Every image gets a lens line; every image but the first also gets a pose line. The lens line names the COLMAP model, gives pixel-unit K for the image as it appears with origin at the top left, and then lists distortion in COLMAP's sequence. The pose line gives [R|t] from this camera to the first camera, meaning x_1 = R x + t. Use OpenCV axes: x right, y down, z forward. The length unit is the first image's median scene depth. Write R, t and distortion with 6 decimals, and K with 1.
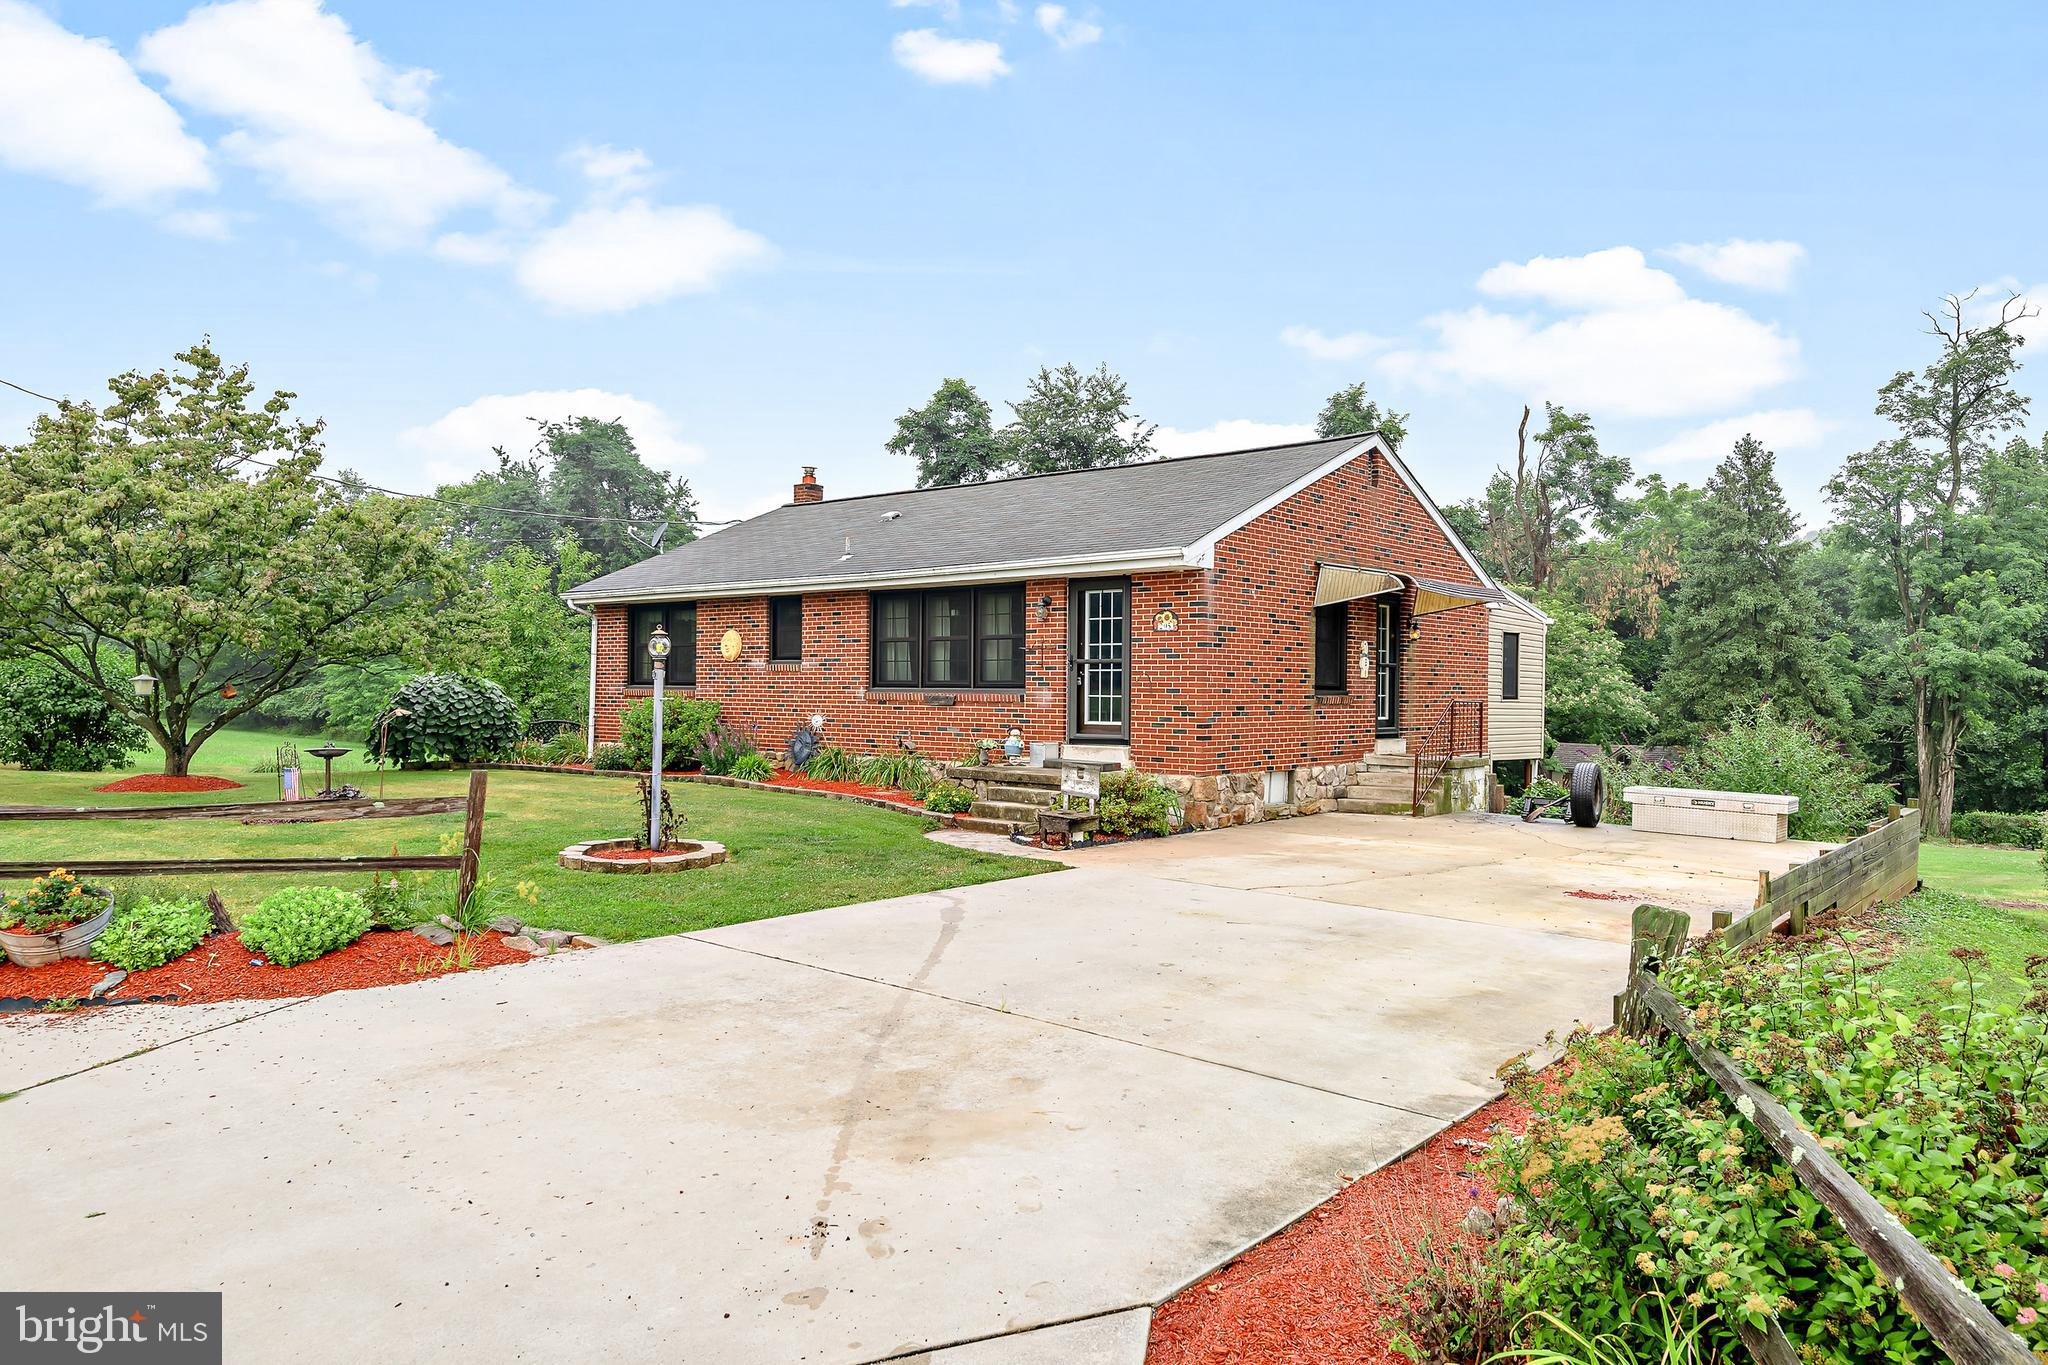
lens RADIAL K [[1314.9, 0, 1022.3], [0, 1314.9, 677.5], [0, 0, 1]] dist [0.019450, 0.000550]
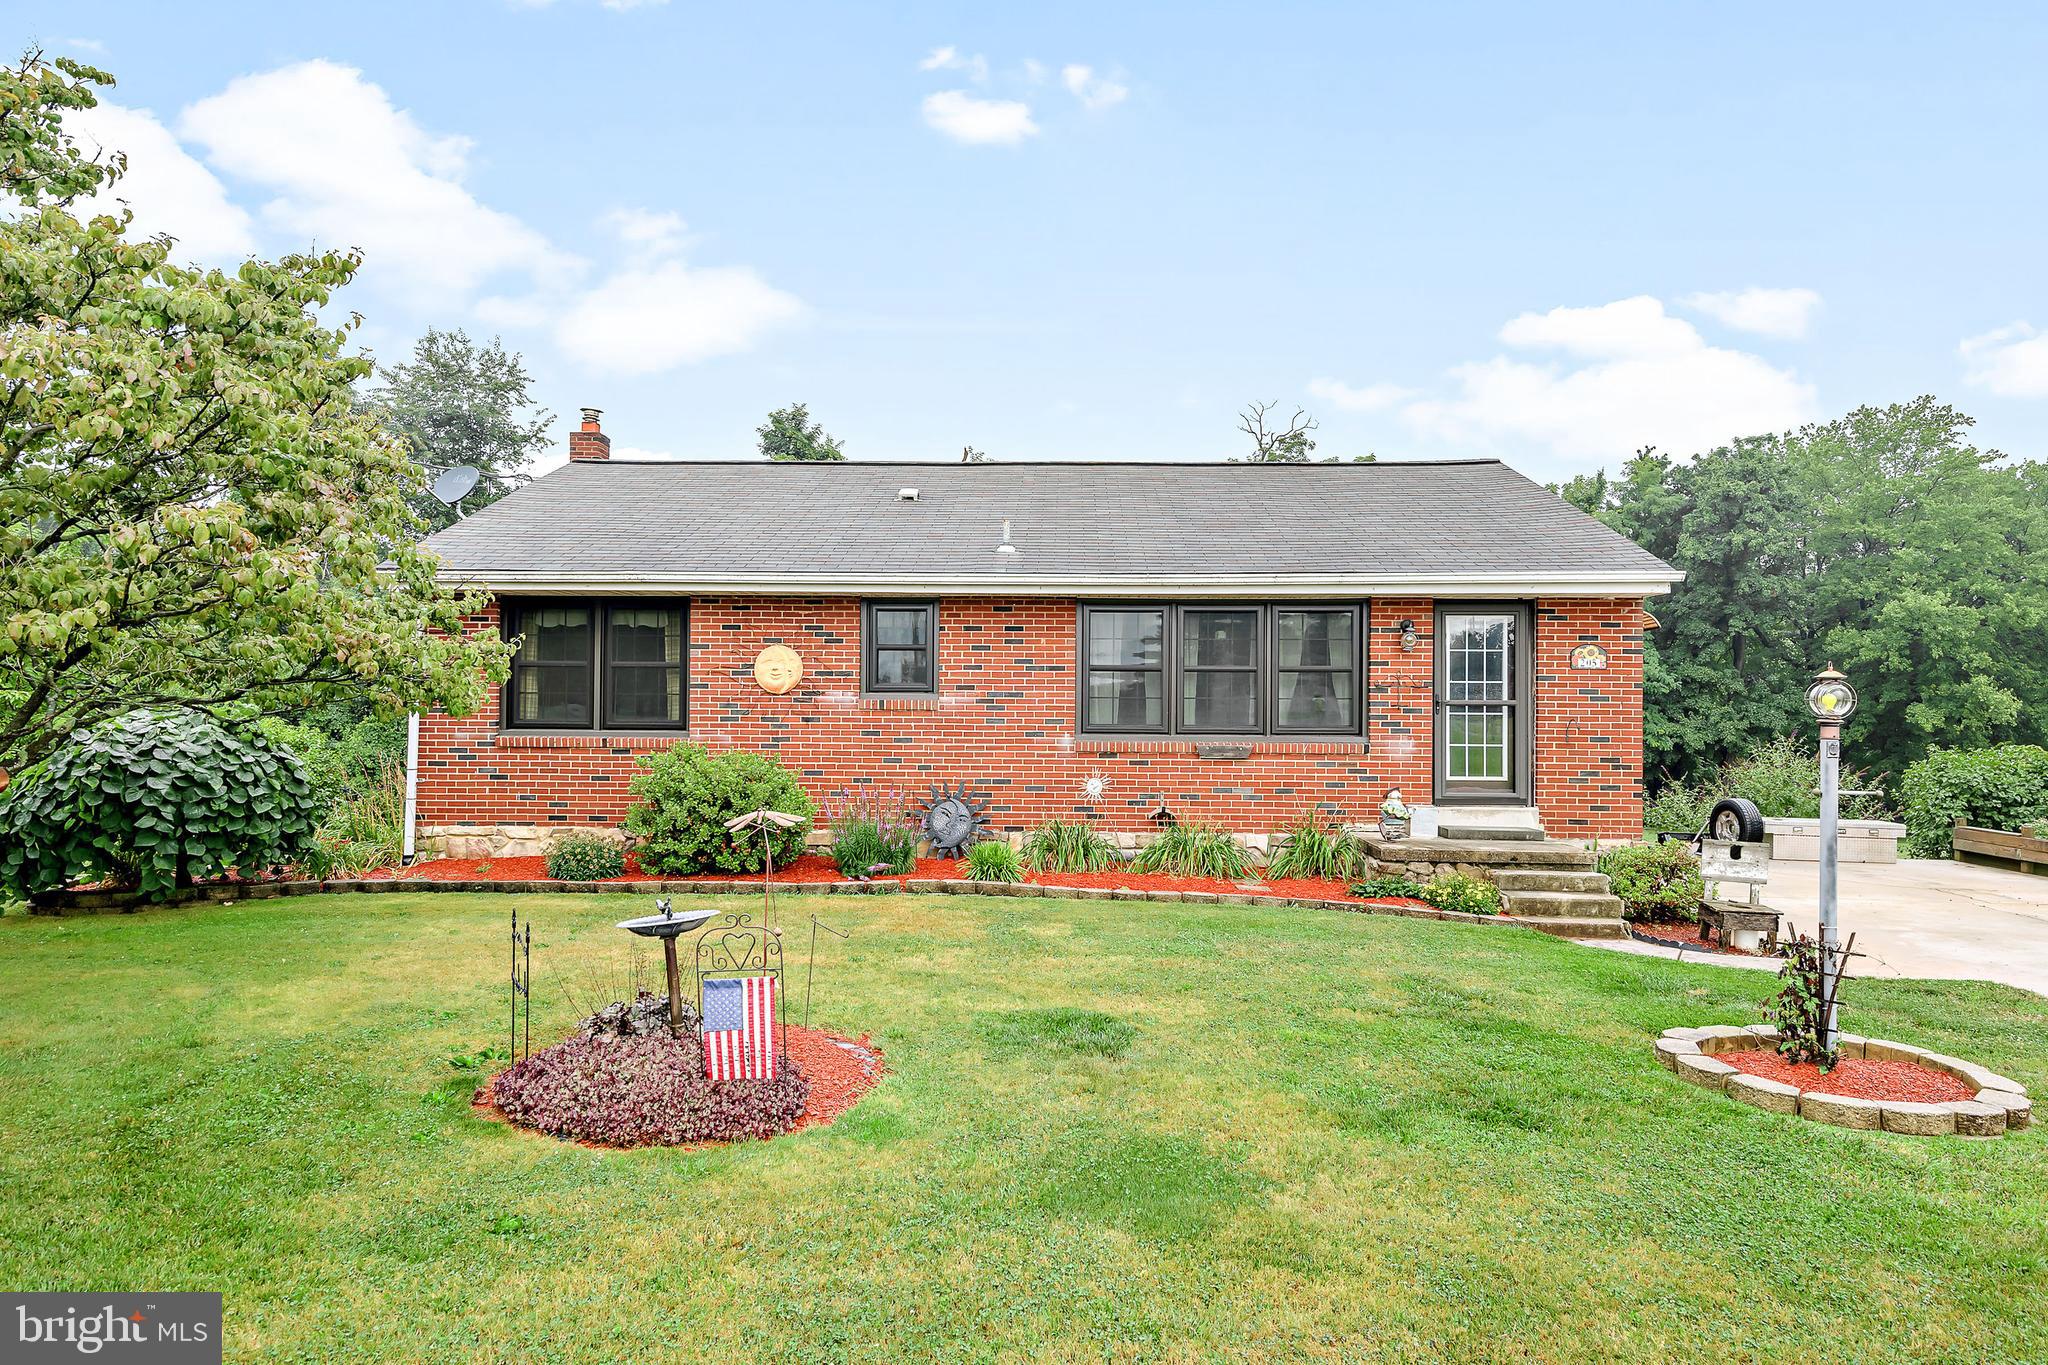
lens RADIAL K [[1222.8, 0, 1024.0], [0, 1222.8, 694.1], [0, 0, 1]] dist [-0.000762, -0.001965]
pose [[0.798311, 0.002555, 0.602240, -0.575245], [-0.005263, 0.999982, 0.002734, -0.017006], [-0.602223, -0.005352, 0.798310, 0.525732]]
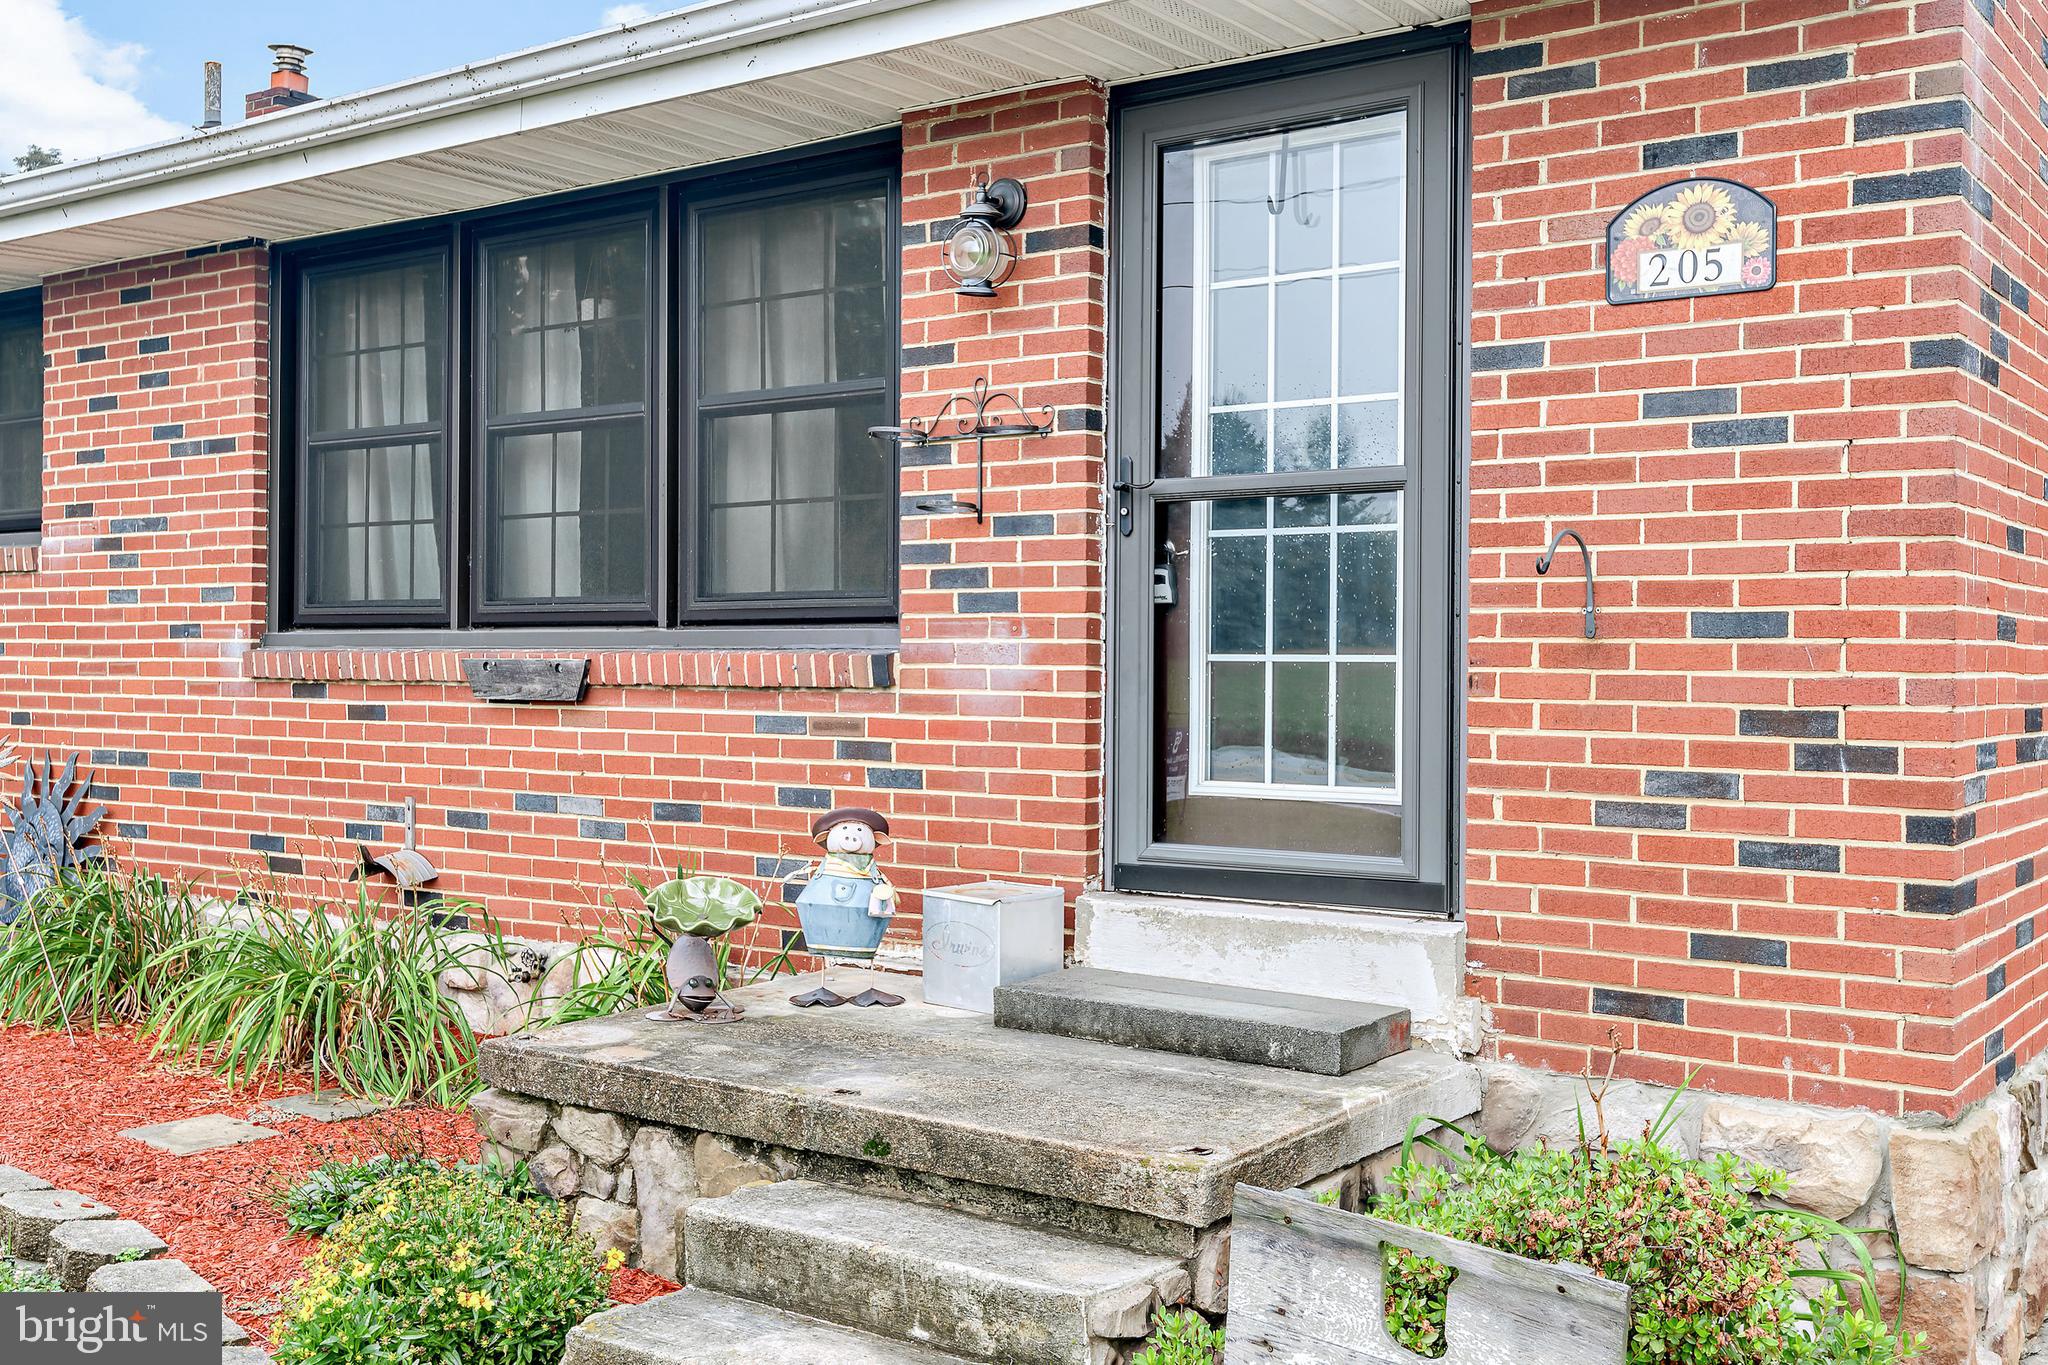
lens RADIAL K [[2032.2, 0, 1025.3], [0, 2032.2, 674.1], [0, 0, 1]] dist [0.019358, 0.000000]
pose [[0.997079, 0.000826, 0.076376, -0.002396], [-0.001678, 0.999937, 0.011089, 0.012169], [-0.076362, -0.011184, 0.997017, 0.645206]]
